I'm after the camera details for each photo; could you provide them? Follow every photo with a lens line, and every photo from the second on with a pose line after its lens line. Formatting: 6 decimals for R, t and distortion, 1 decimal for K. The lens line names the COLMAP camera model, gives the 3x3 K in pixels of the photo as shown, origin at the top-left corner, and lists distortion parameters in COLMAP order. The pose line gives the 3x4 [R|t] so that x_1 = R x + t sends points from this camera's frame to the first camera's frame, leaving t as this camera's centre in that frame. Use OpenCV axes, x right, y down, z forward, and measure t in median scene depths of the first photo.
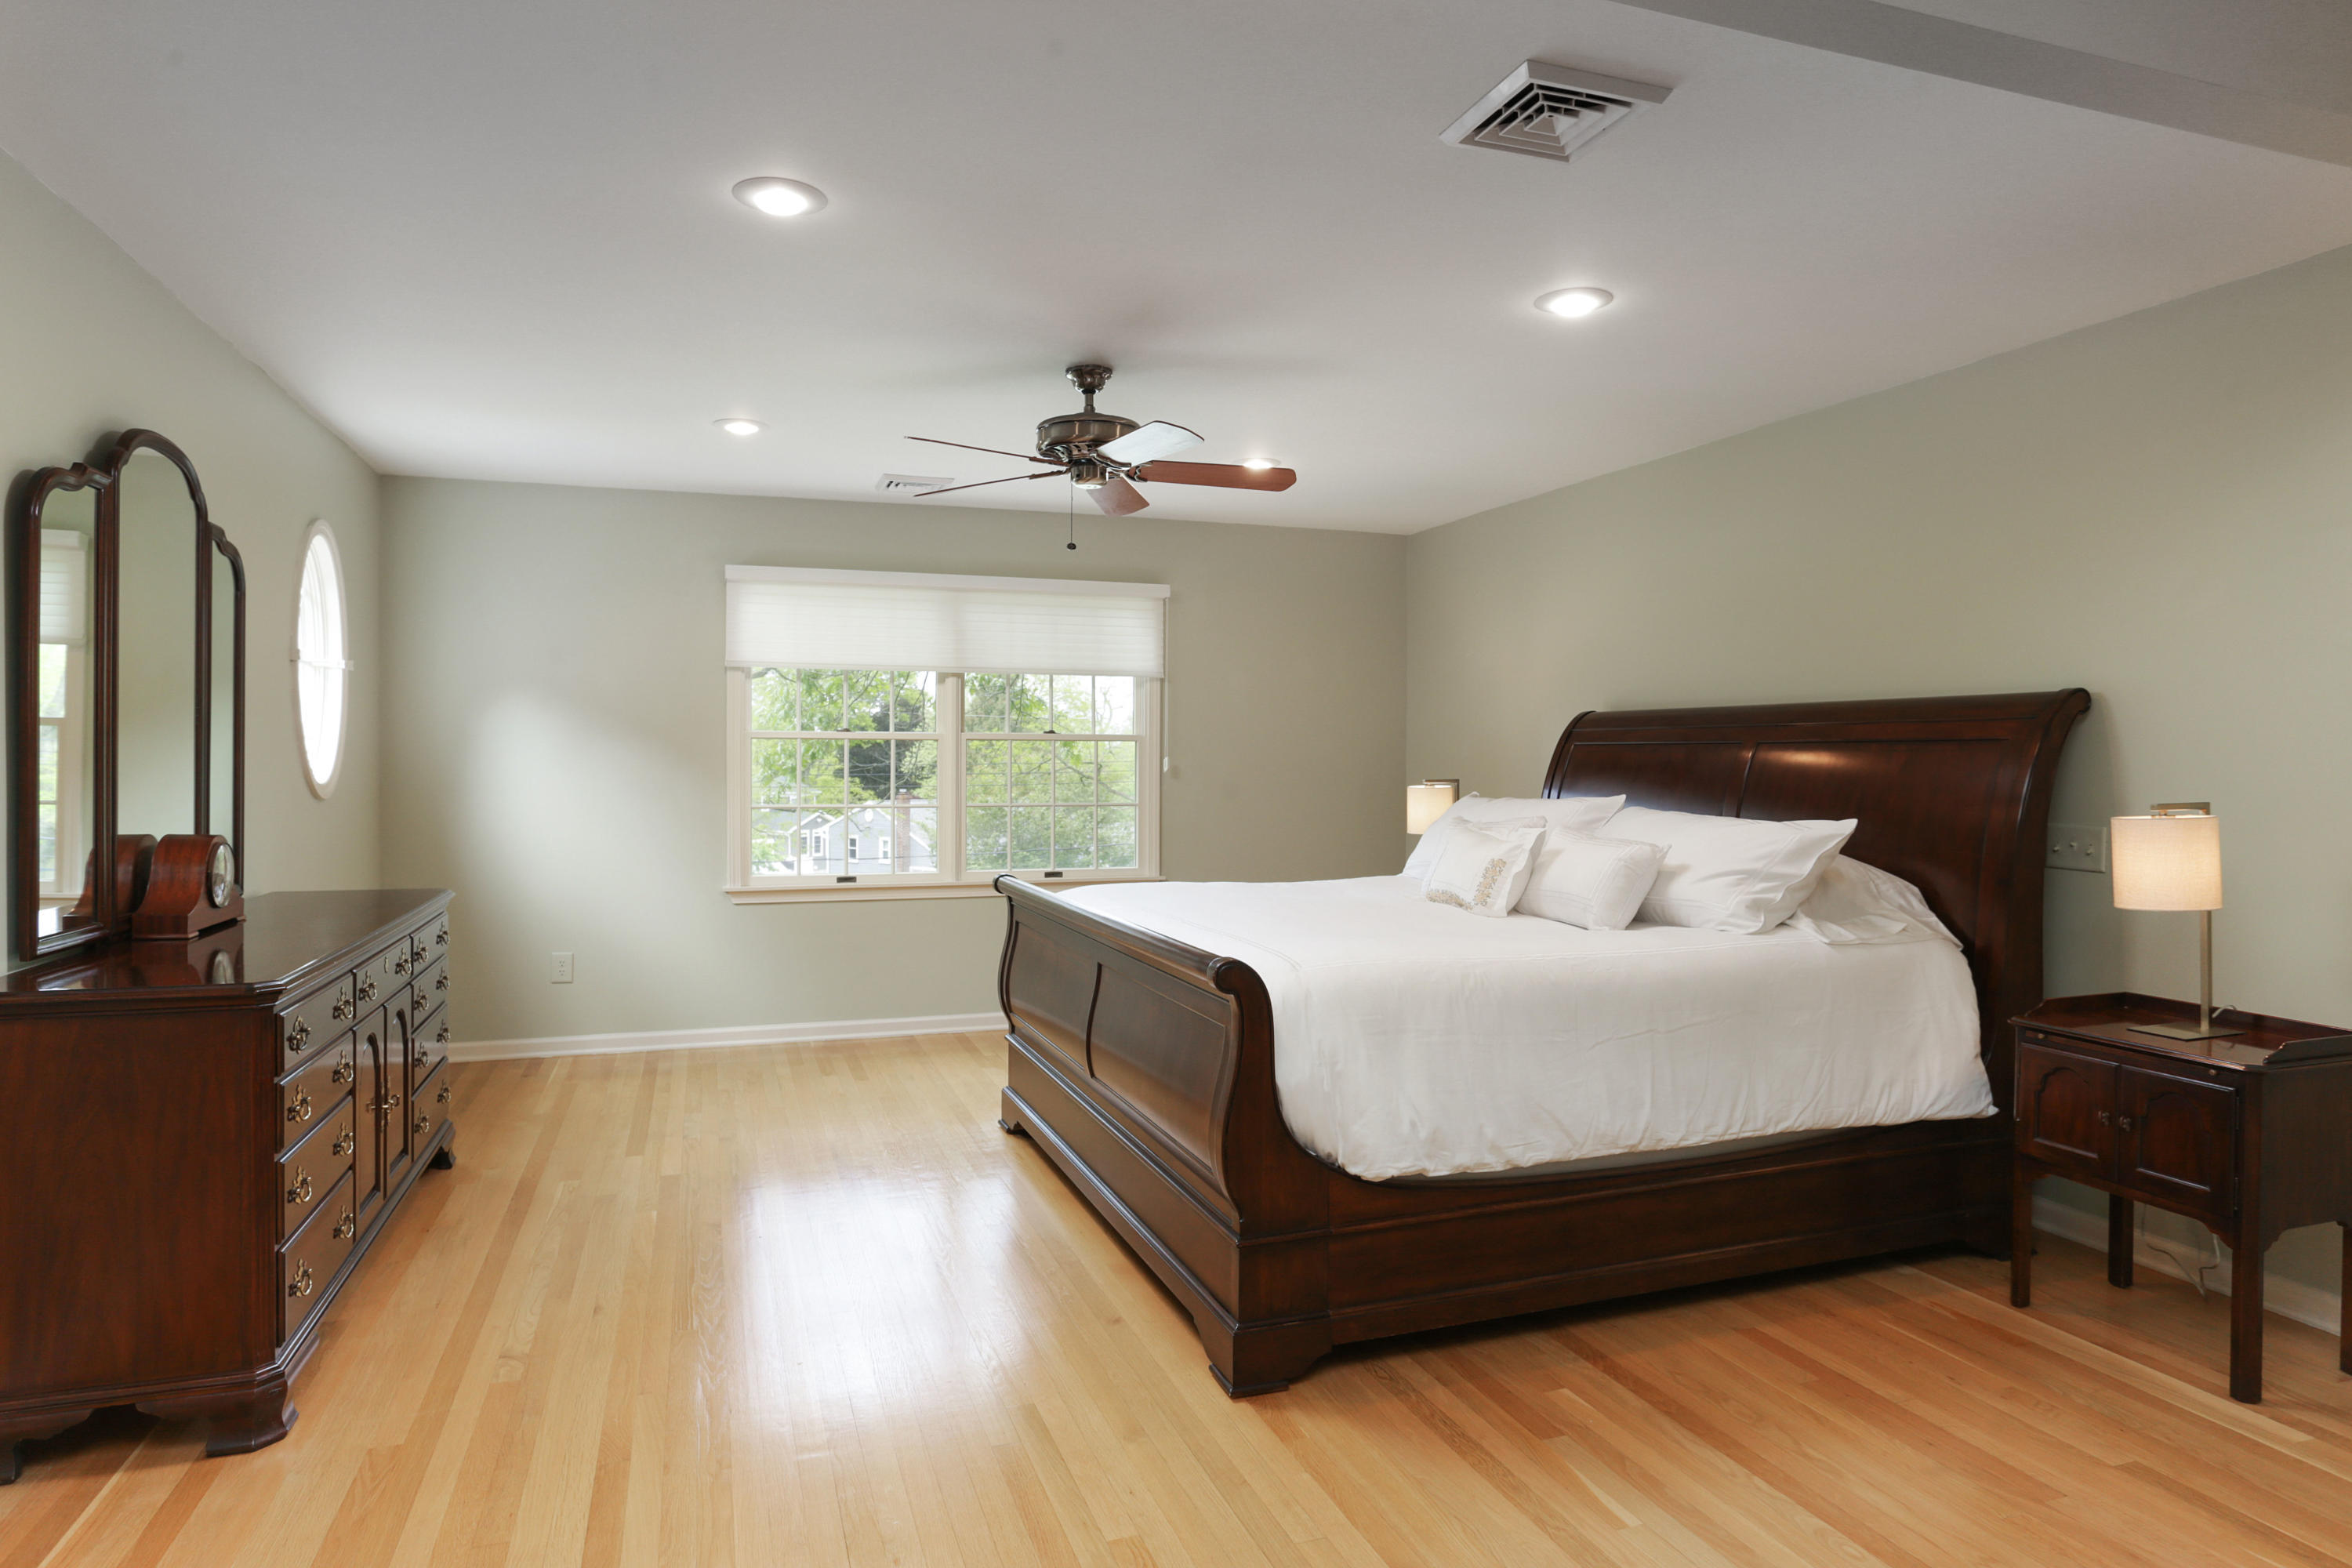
lens RADIAL K [[1349.6, 0, 1167.9], [0, 1349.6, 782.1], [0, 0, 1]] dist [-0.040726, -0.000635]
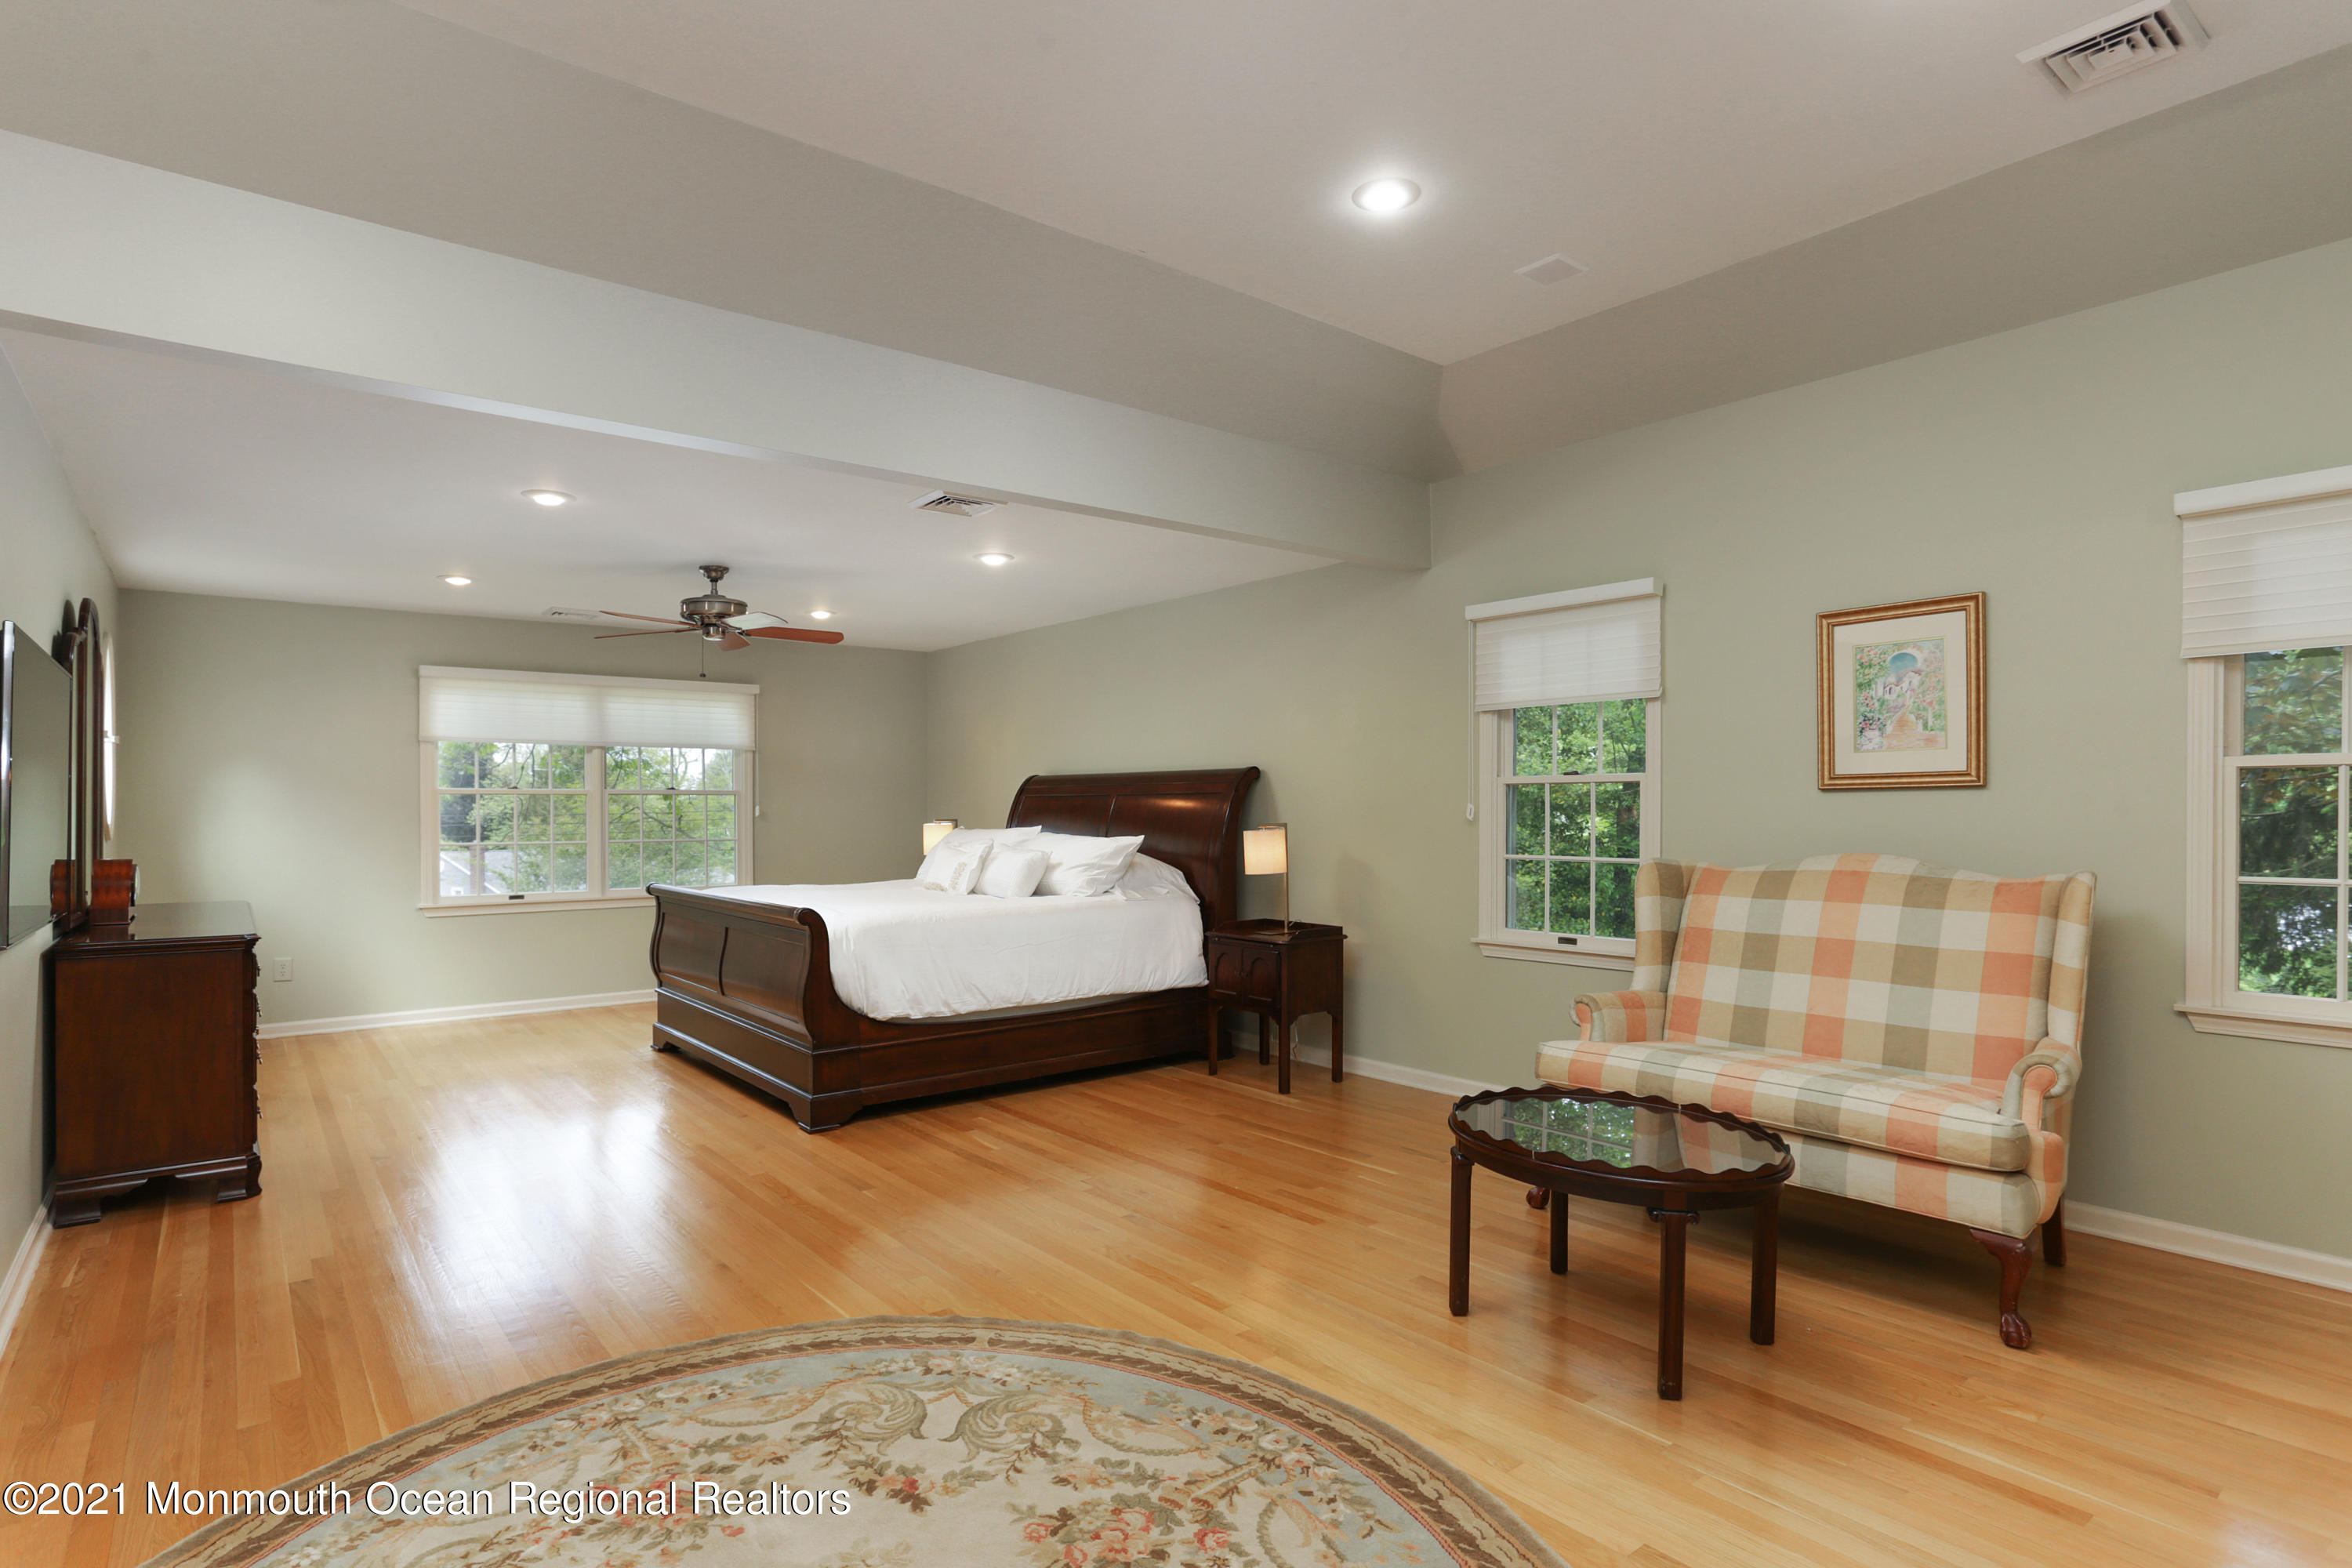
lens RADIAL K [[1217.6, 0, 1142.6], [0, 1217.6, 823.7], [0, 0, 1]] dist [-0.052442, 0.000331]
pose [[0.949851, -0.010473, 0.312526, -0.028308], [0.011554, 0.999932, -0.001607, 0.013095], [-0.312488, 0.005138, 0.949908, -0.618744]]
